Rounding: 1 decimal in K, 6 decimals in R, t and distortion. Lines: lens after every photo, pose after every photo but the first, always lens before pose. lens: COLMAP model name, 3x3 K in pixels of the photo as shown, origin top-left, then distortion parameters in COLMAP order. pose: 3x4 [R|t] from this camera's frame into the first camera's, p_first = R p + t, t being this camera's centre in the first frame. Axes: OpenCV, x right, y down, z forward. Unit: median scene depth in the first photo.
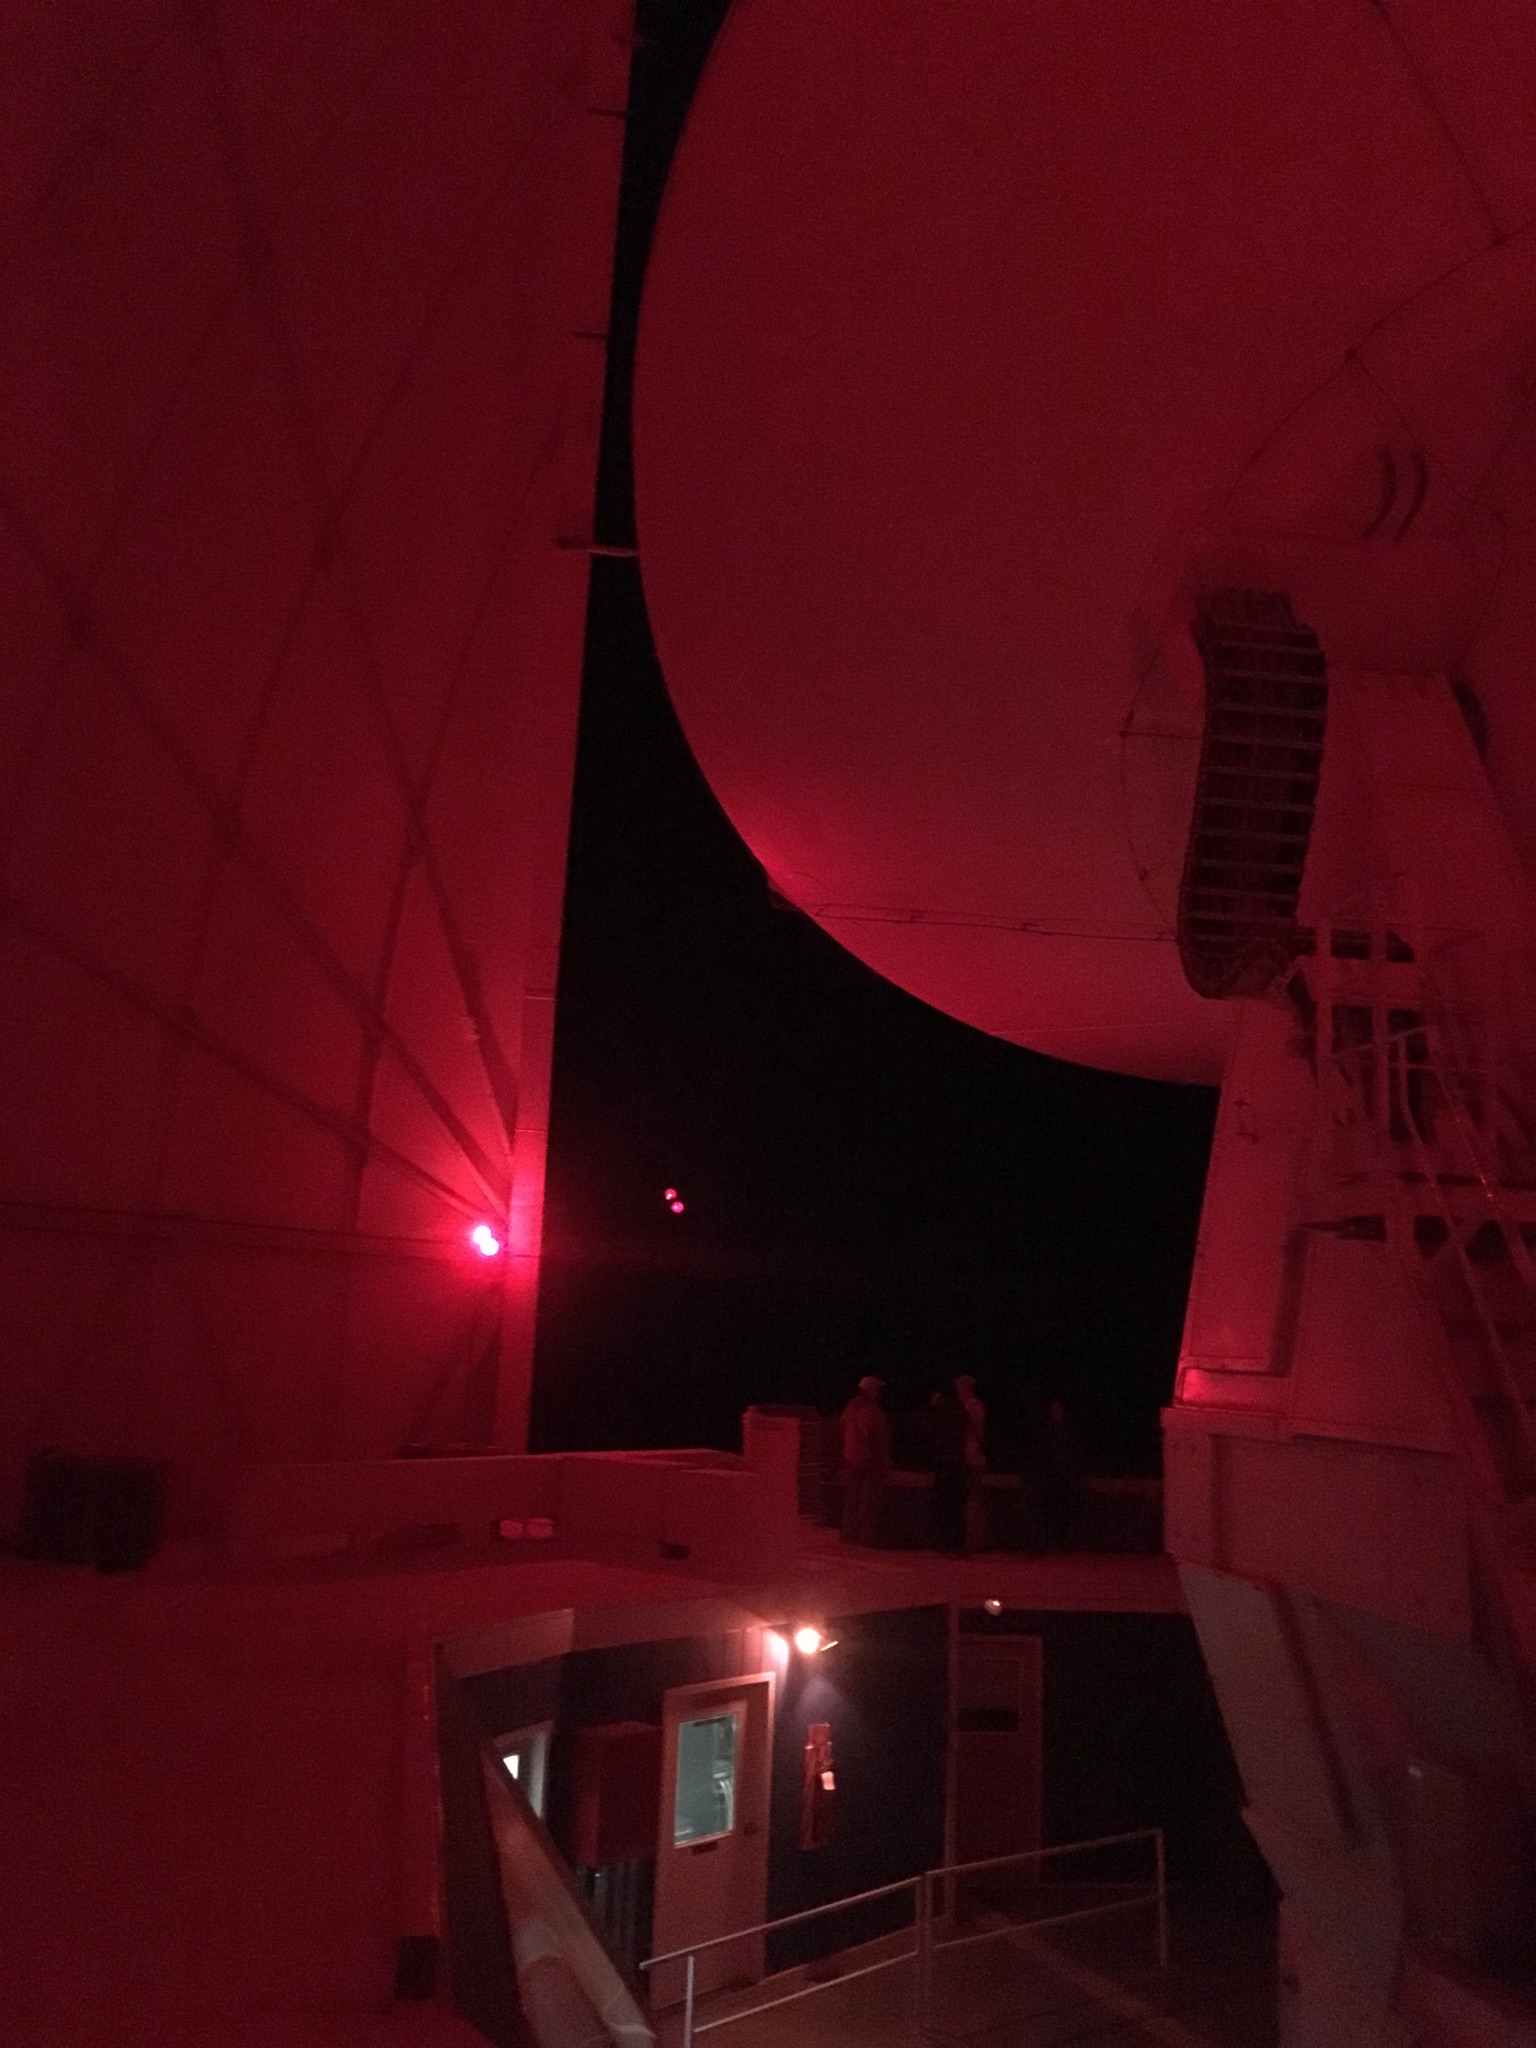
lens RADIAL K [[1699.6, 0, 769.7], [0, 1699.6, 1018.9], [0, 0, 1]] dist [0.070380, -0.116129]
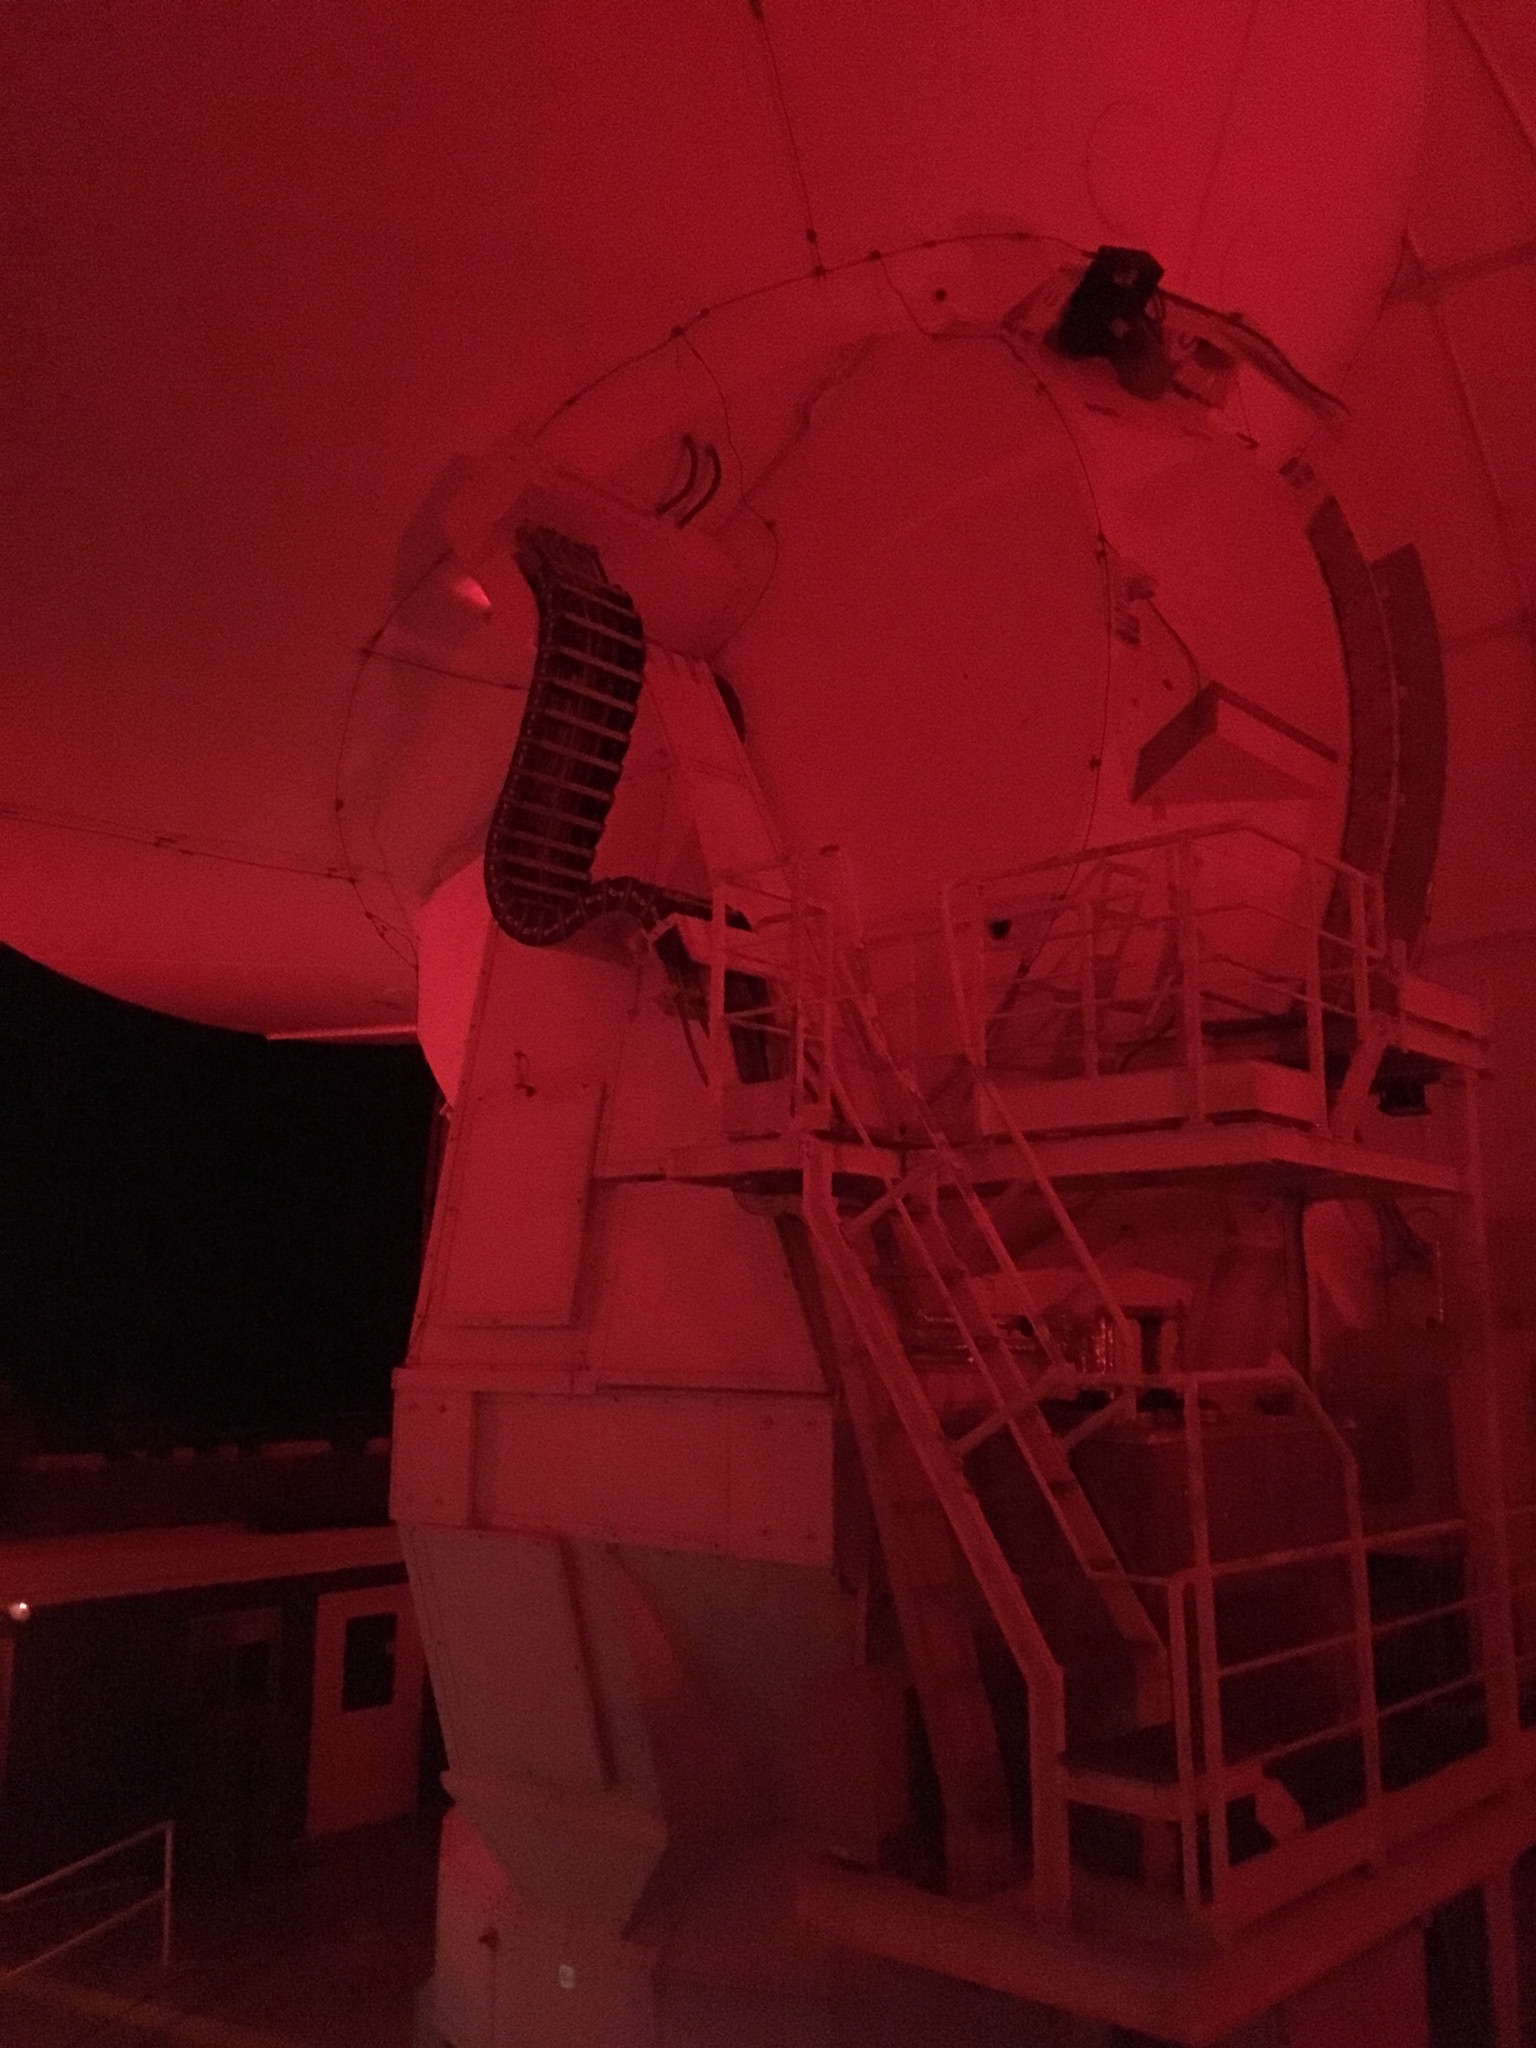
lens RADIAL K [[1743.7, 0, 774.4], [0, 1743.7, 1021.8], [0, 0, 1]] dist [0.005564, -0.012339]
pose [[0.781375, 0.071245, 0.619982, -0.234687], [-0.088338, 0.996086, -0.003132, 0.020902], [-0.617778, -0.052321, 0.784610, 0.128238]]
